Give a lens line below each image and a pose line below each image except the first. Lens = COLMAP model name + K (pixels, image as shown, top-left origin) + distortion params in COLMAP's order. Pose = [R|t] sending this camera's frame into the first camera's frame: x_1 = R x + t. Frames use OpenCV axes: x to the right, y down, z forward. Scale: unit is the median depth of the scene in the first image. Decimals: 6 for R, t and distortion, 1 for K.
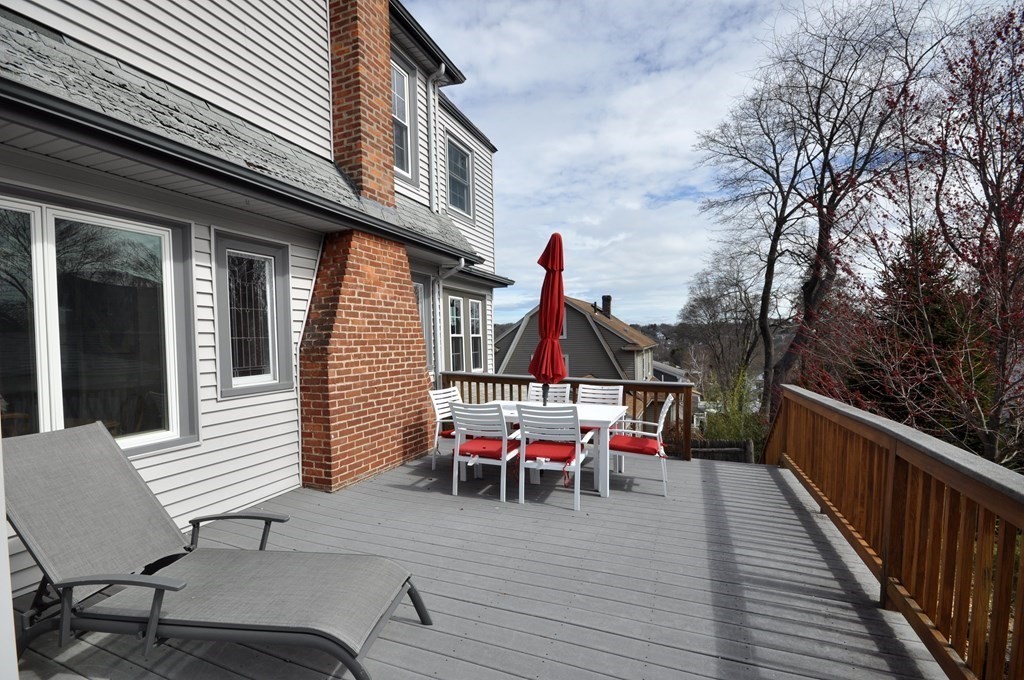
lens RADIAL K [[468.9, 0, 511.8], [0, 468.9, 342.3], [0, 0, 1]] dist [-0.001011, -0.000318]
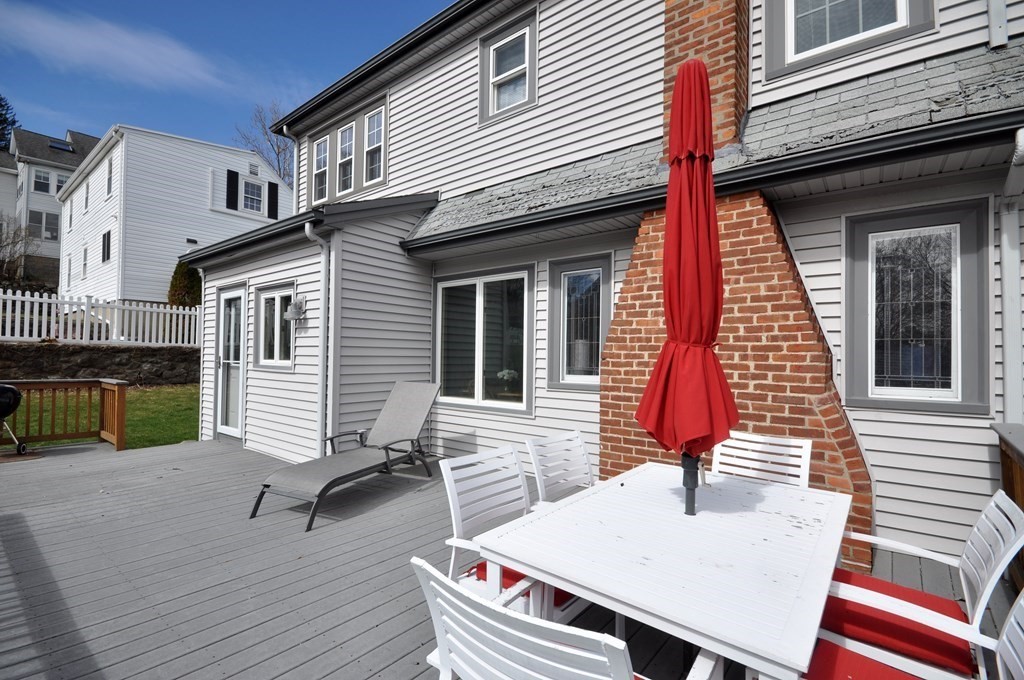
lens RADIAL K [[468.9, 0, 511.4], [0, 468.9, 336.6], [0, 0, 1]] dist [-0.001011, -0.000318]
pose [[-0.294959, -0.019672, -0.955307, 0.547324], [-0.011365, 0.999790, -0.017079, -0.002094], [0.955442, 0.005820, -0.295121, 1.052924]]
